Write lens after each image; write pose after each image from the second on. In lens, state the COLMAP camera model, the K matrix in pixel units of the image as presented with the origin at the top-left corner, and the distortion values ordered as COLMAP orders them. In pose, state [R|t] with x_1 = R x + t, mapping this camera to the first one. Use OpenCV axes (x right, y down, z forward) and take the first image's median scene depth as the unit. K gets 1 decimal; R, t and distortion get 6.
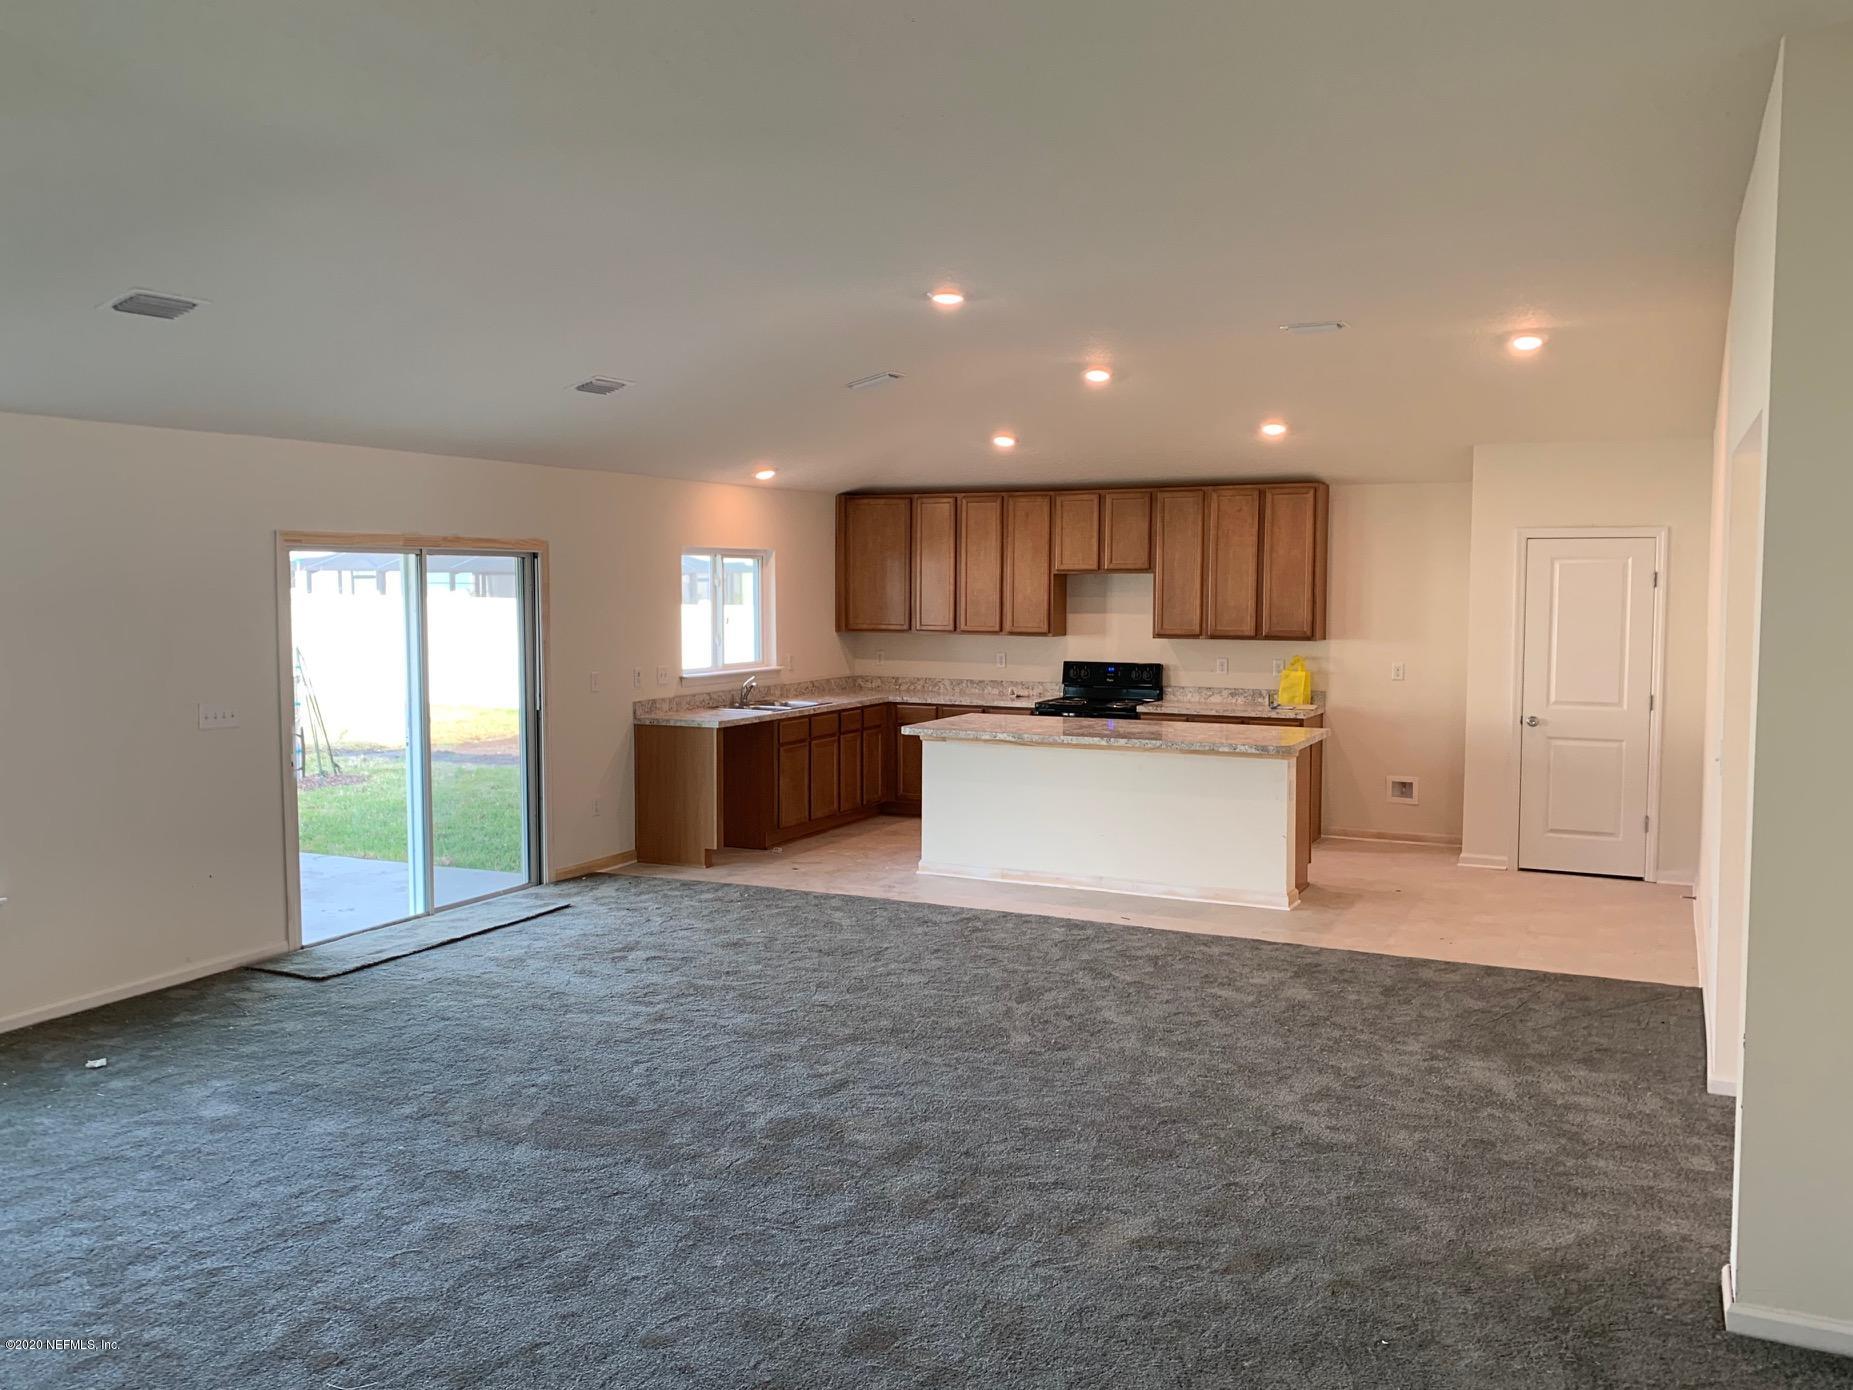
lens RADIAL K [[1526.8, 0, 926.5], [0, 1526.8, 695.0], [0, 0, 1]] dist [0.089070, -0.204400]
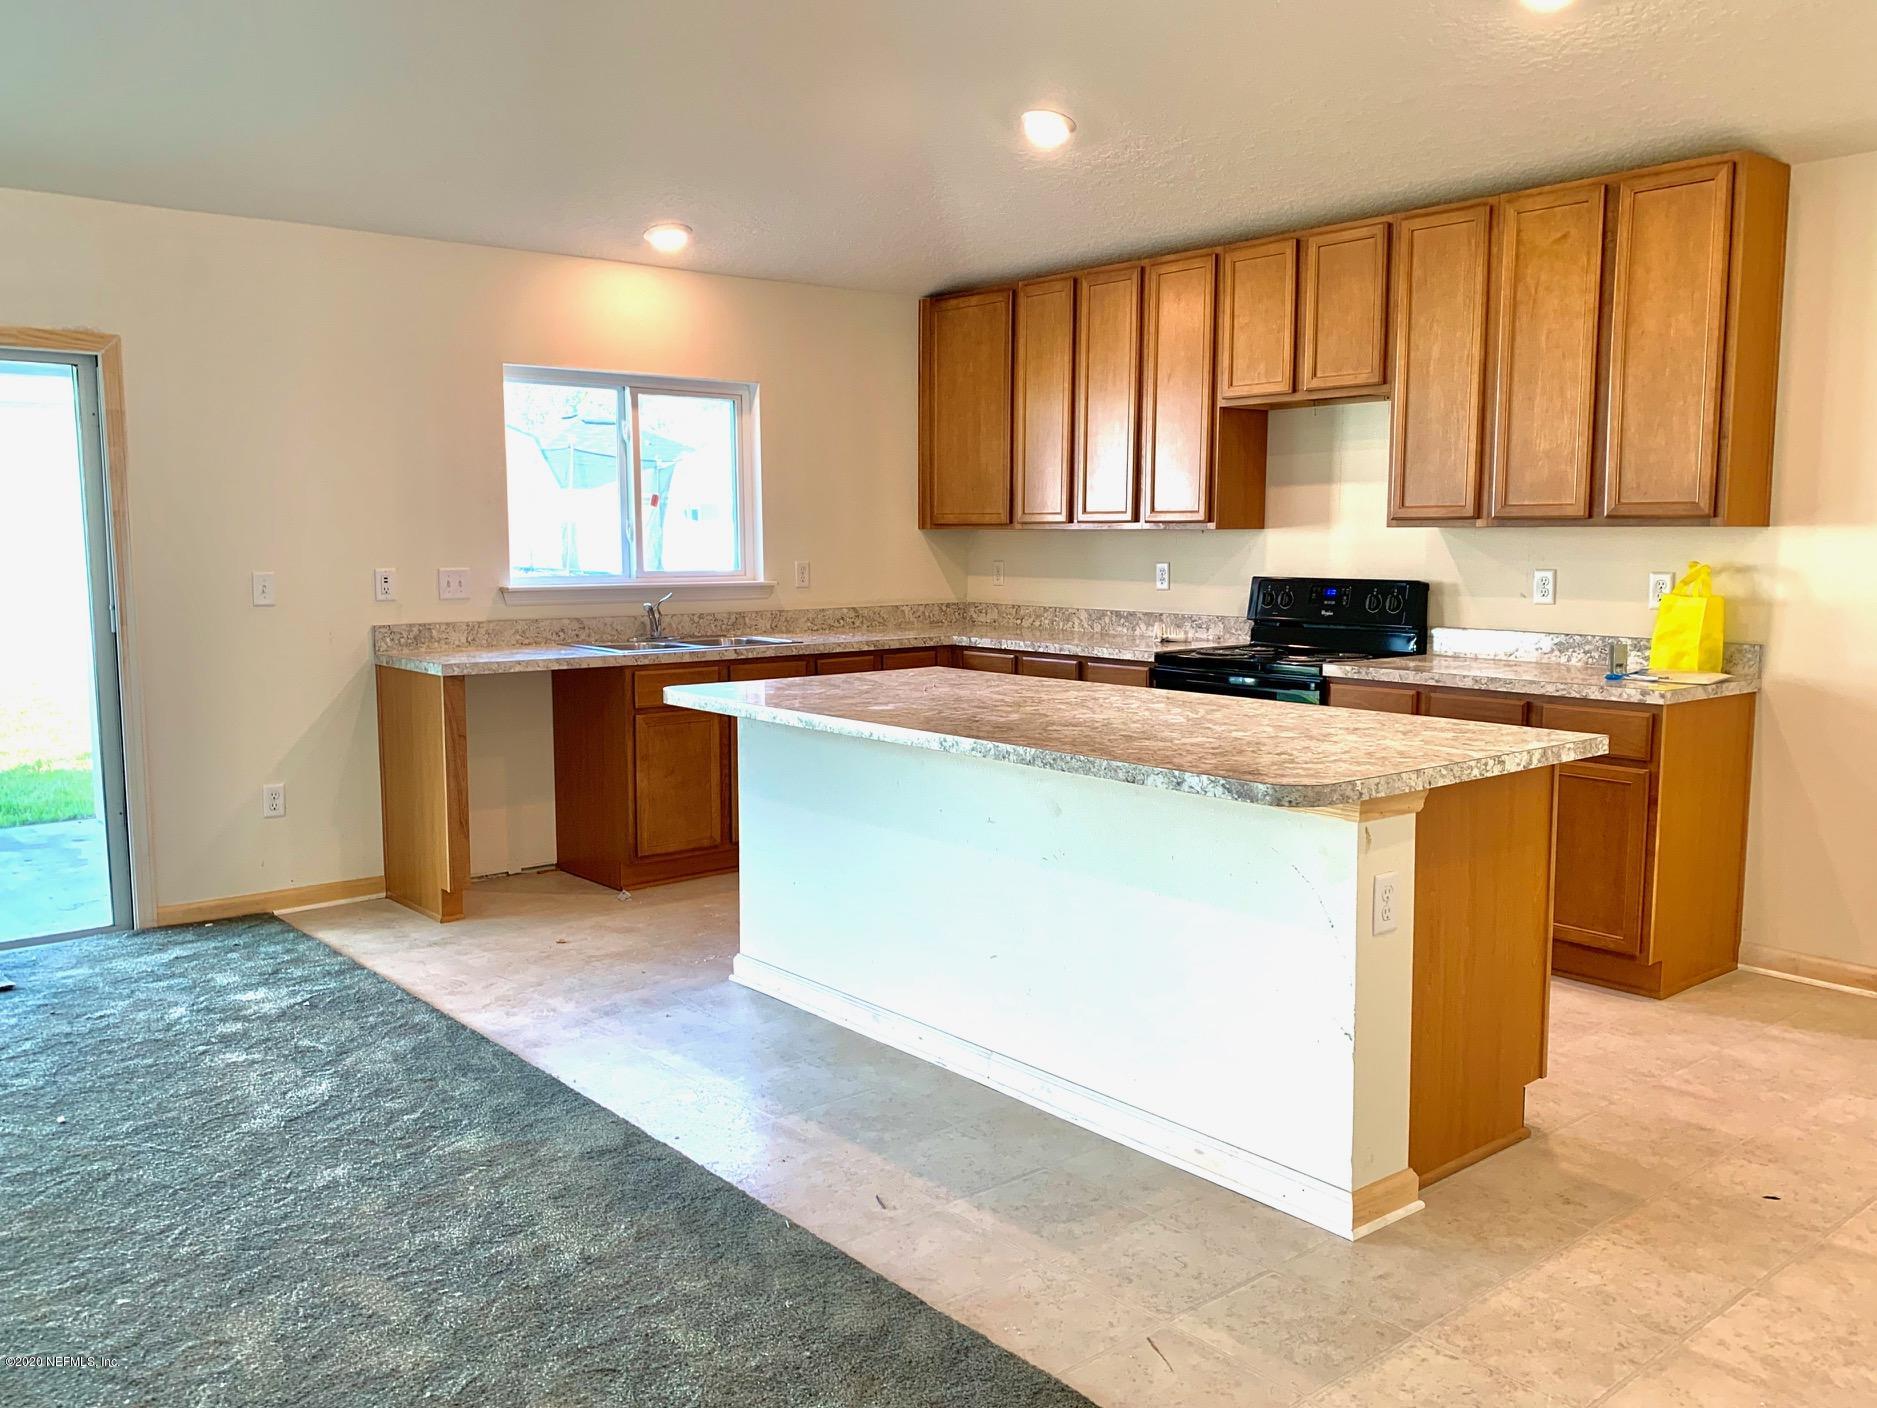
lens RADIAL K [[1546.5, 0, 938.5], [0, 1546.5, 704.0], [0, 0, 1]] dist [0.089070, -0.204400]
pose [[0.911170, 0.042880, -0.409793, 0.223082], [-0.028382, 0.998740, 0.041398, 0.002795], [0.411051, -0.026090, 0.911239, 0.483860]]
